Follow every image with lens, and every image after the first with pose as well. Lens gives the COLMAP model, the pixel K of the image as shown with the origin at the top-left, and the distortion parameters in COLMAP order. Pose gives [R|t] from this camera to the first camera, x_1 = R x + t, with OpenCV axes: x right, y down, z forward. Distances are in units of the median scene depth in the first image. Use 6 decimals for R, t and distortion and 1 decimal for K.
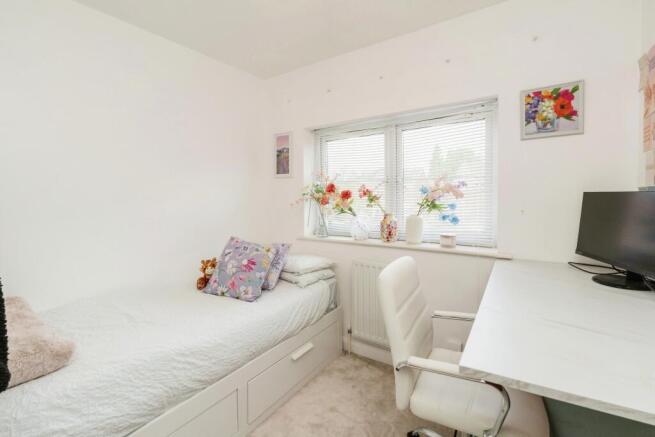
lens RADIAL K [[281.9, 0, 326.7], [0, 281.9, 199.1], [0, 0, 1]] dist [-0.000328, -0.000042]
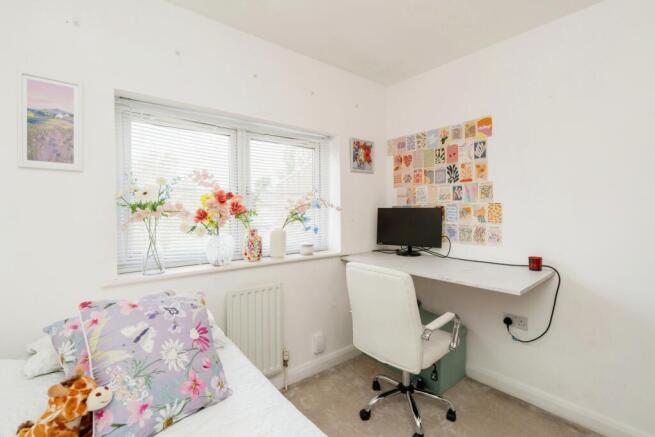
lens RADIAL K [[289.2, 0, 326.3], [0, 289.2, 211.2], [0, 0, 1]] dist [0.000703, -0.000229]
pose [[0.325525, 0.005334, 0.945518, -0.648959], [0.010807, 0.999898, -0.009361, 0.006551], [-0.945472, 0.013266, 0.325434, 0.545971]]
